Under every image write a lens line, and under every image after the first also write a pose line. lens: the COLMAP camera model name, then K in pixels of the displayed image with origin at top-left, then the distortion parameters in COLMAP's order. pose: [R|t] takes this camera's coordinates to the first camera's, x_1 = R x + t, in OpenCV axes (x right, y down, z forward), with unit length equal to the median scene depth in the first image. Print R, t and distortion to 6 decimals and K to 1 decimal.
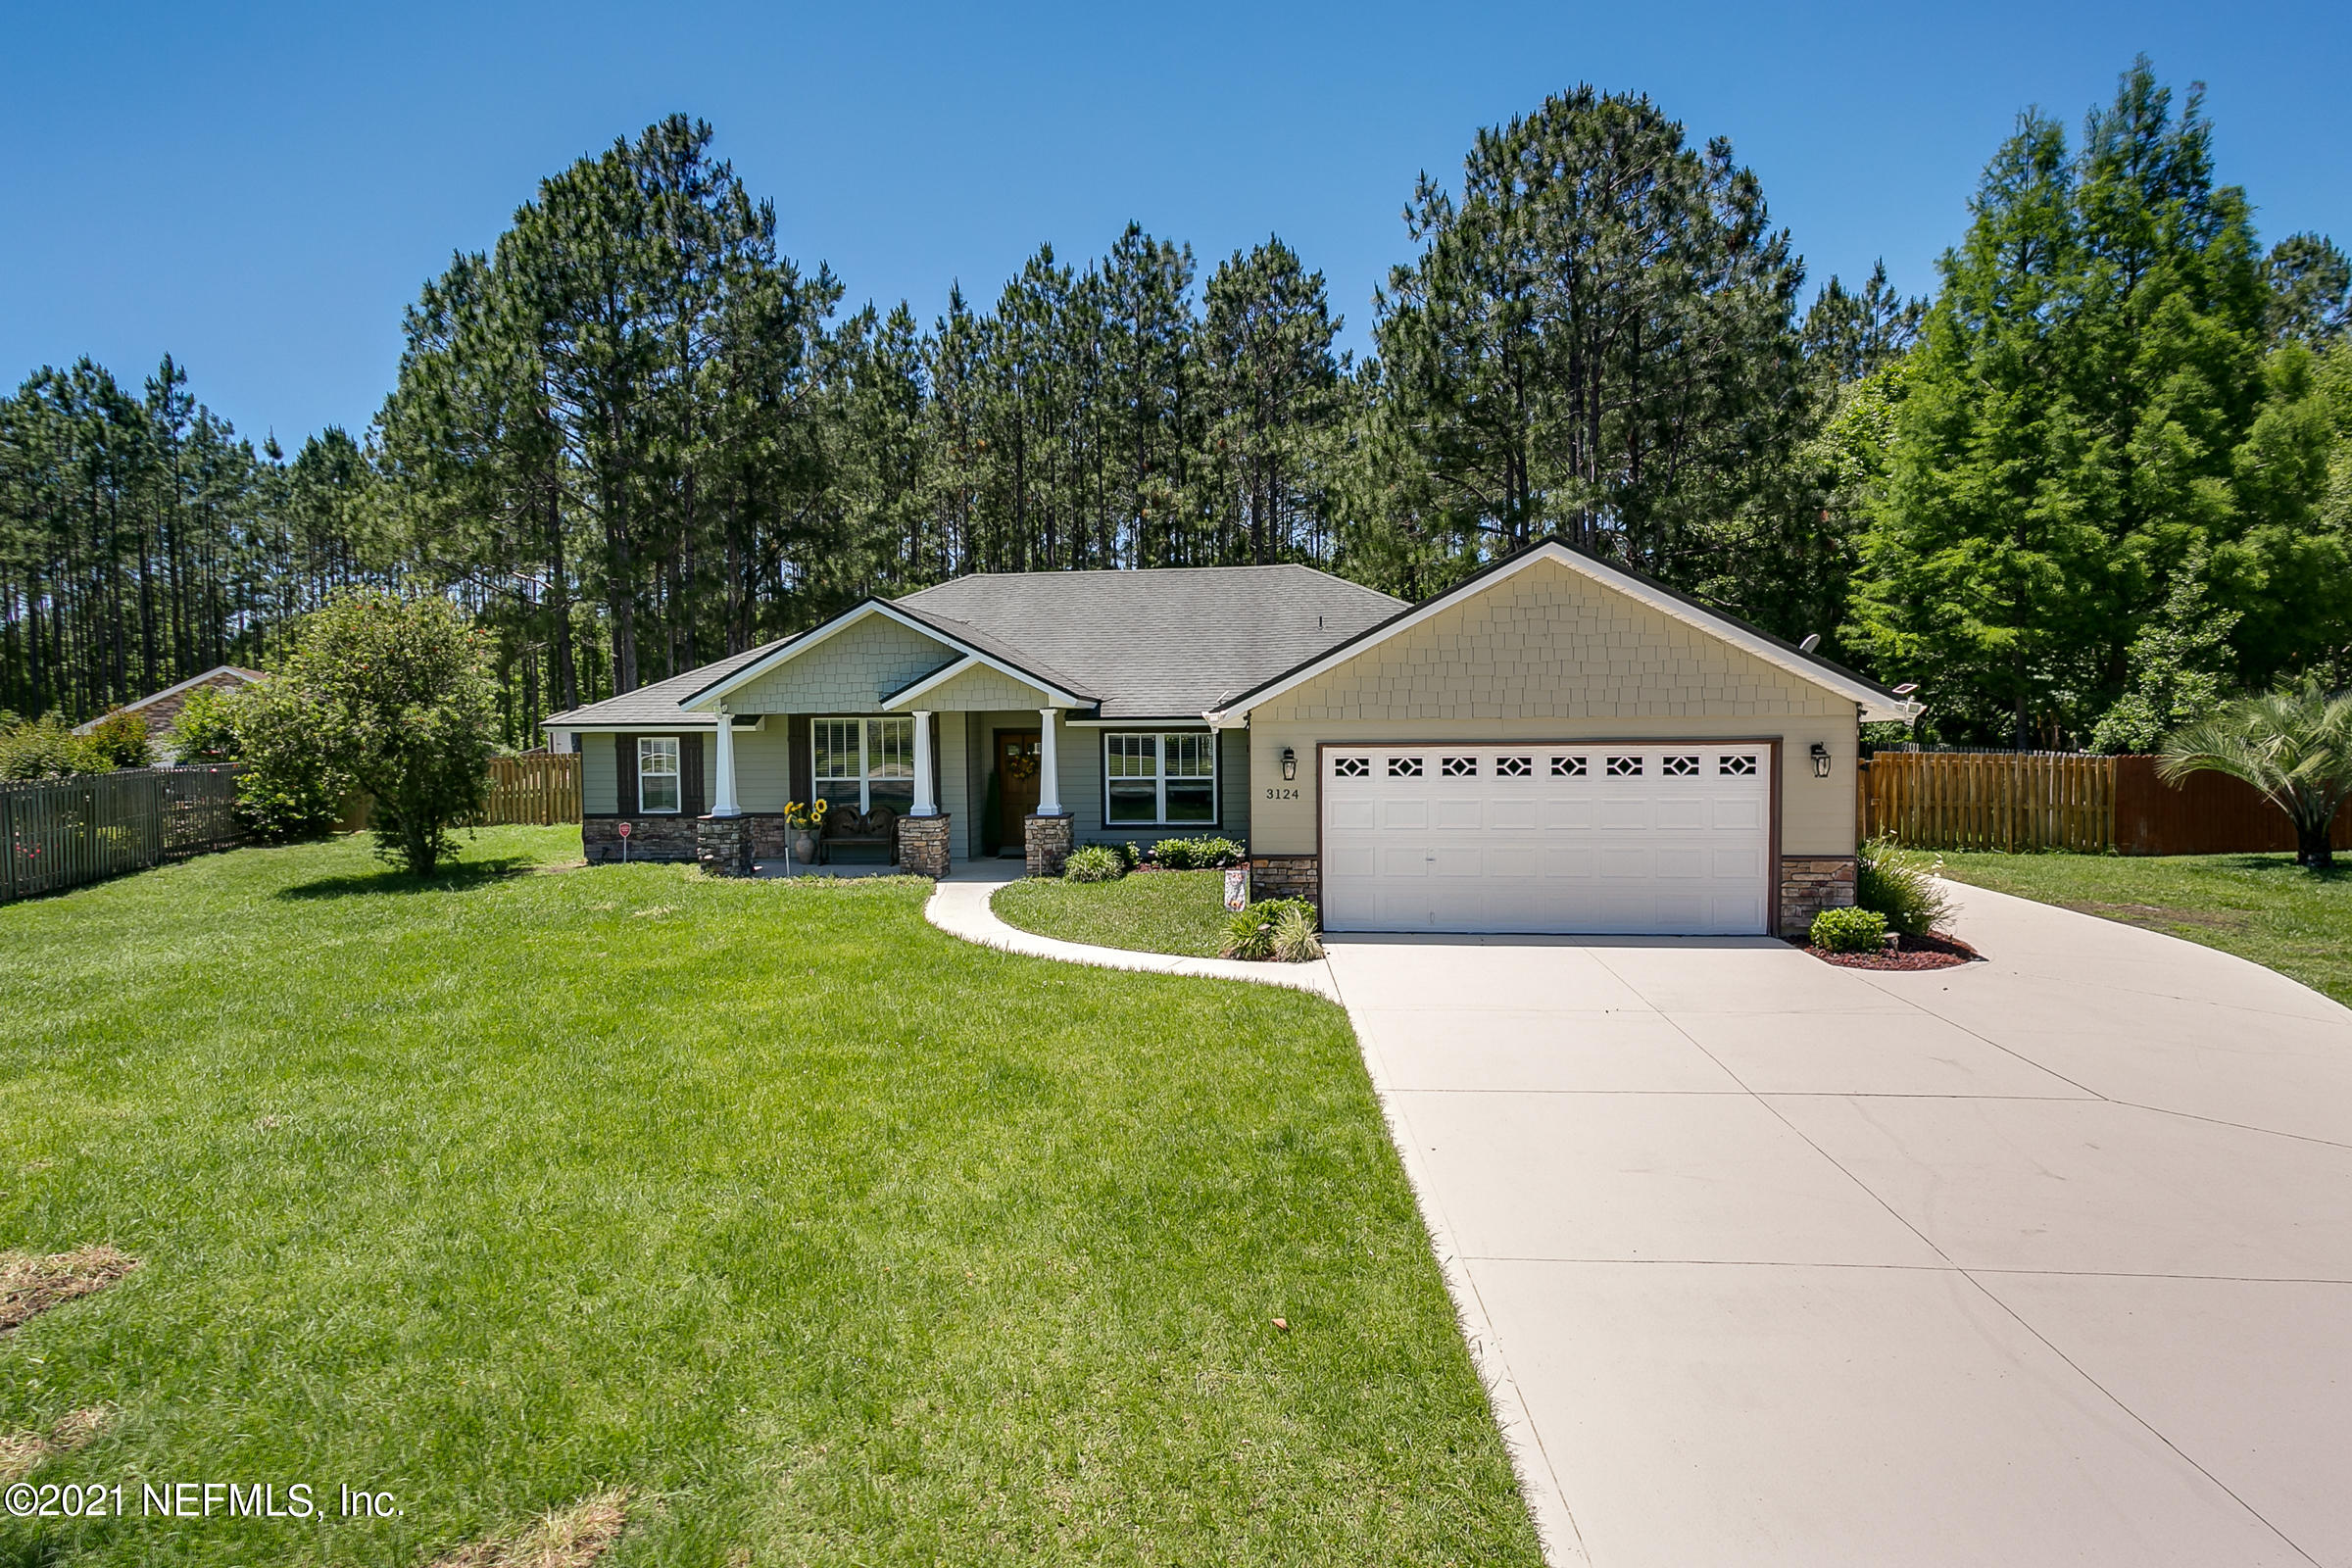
lens RADIAL K [[1192.0, 0, 1187.4], [0, 1192.0, 773.4], [0, 0, 1]] dist [-0.007050, 0.003456]
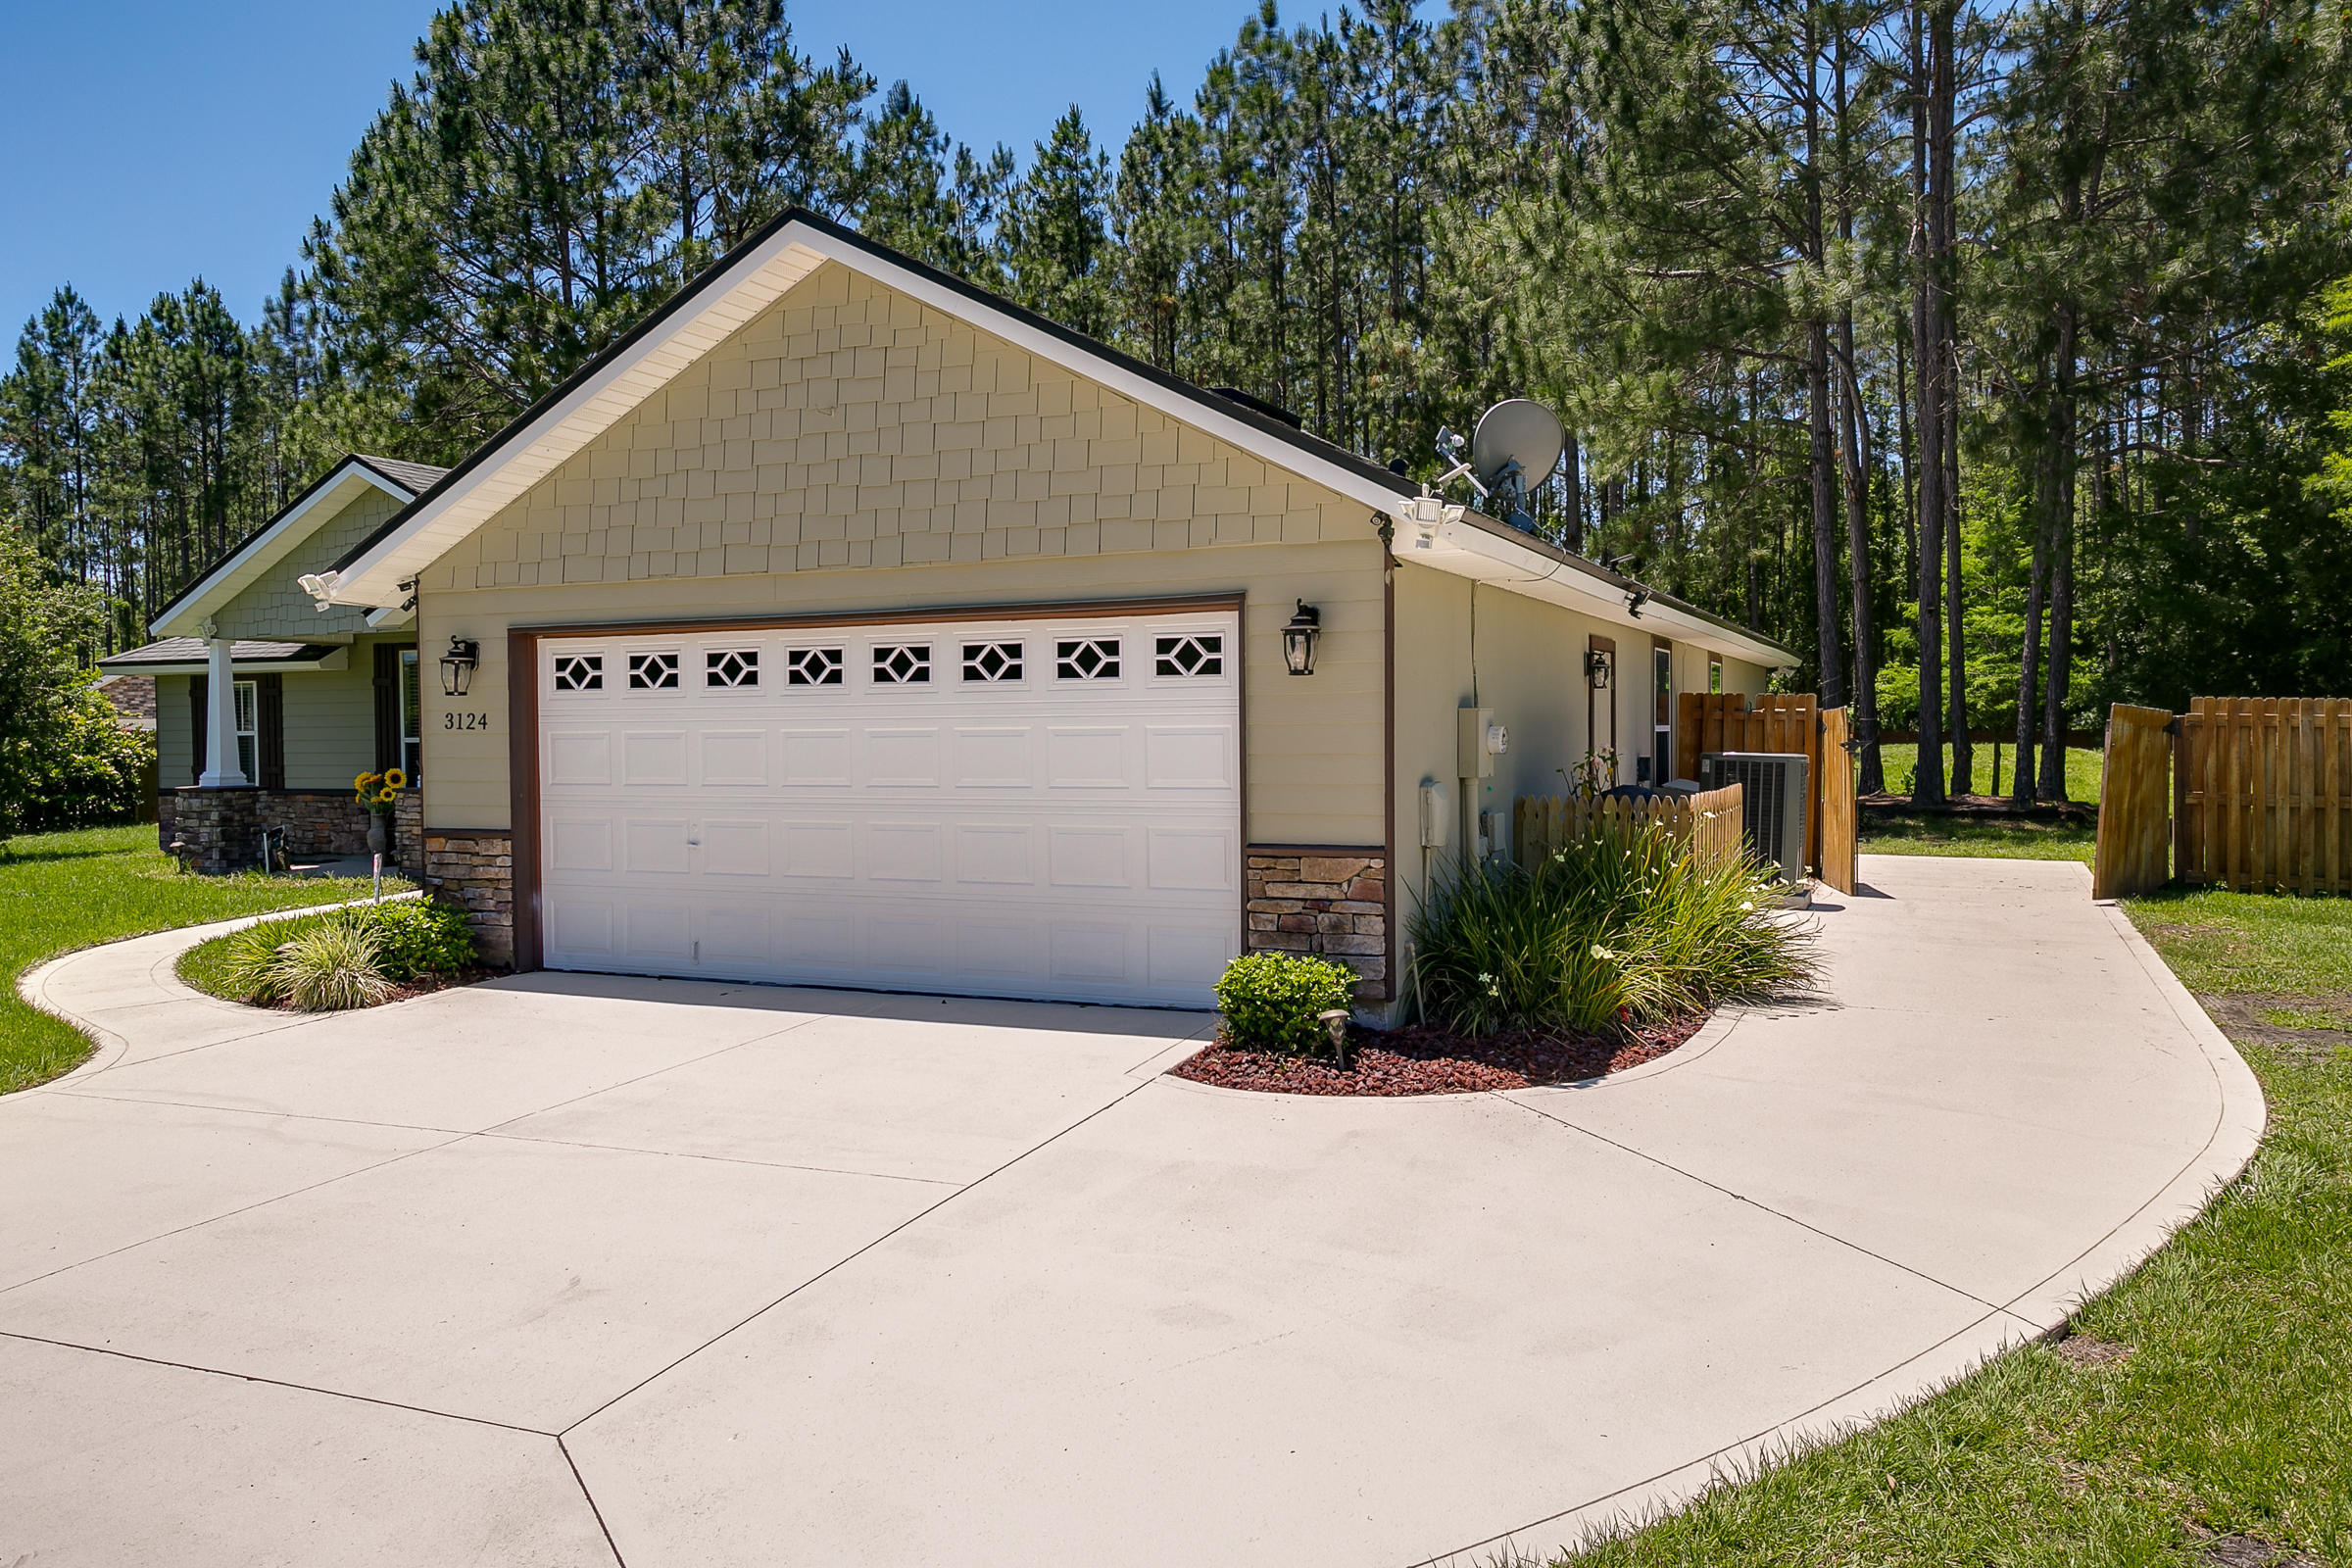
lens RADIAL K [[1688.6, 0, 1239.3], [0, 1688.6, 789.6], [0, 0, 1]] dist [0.000066, -0.002644]
pose [[0.954929, 0.011553, -0.296610, 0.425257], [-0.013862, 0.999888, -0.005683, 0.031437], [0.296511, 0.009538, 0.954982, 0.220053]]
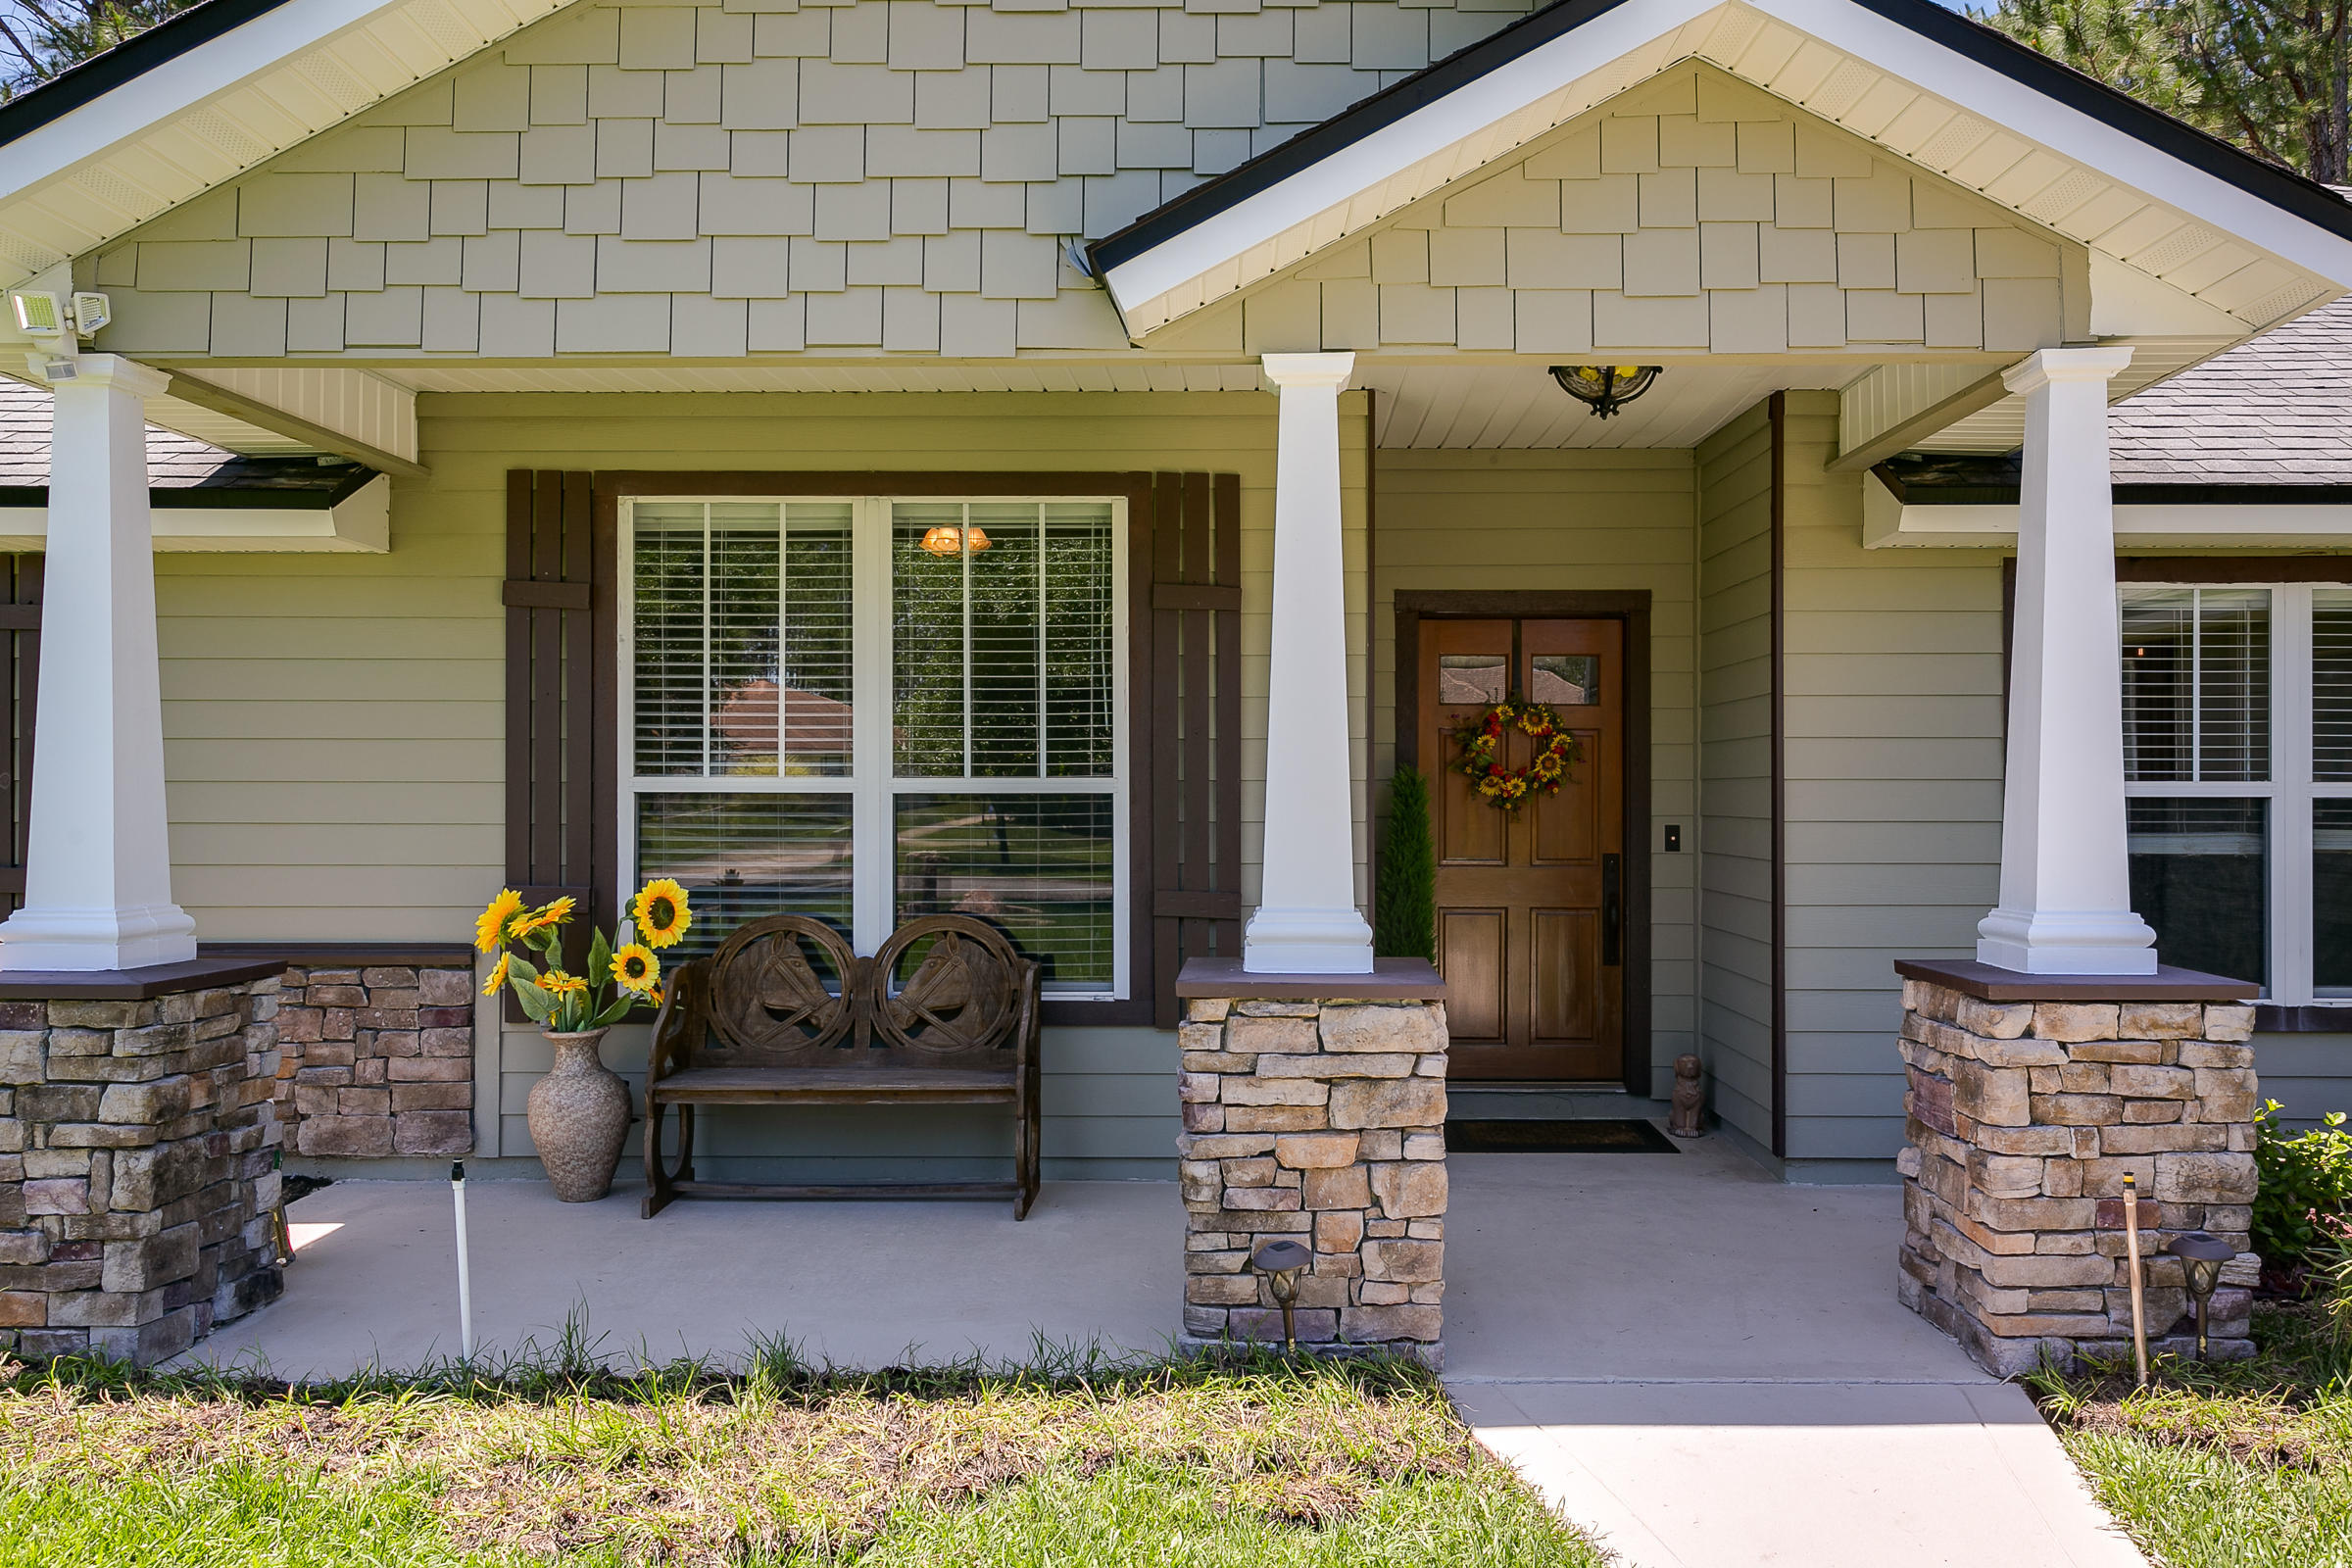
lens RADIAL K [[1688.6, 0, 1256.1], [0, 1688.6, 804.9], [0, 0, 1]] dist [0.000066, -0.002644]
pose [[0.996433, 0.011763, 0.083567, -0.220680], [-0.008470, 0.999178, -0.039652, 0.018509], [-0.083964, 0.038803, 0.995713, 0.672662]]
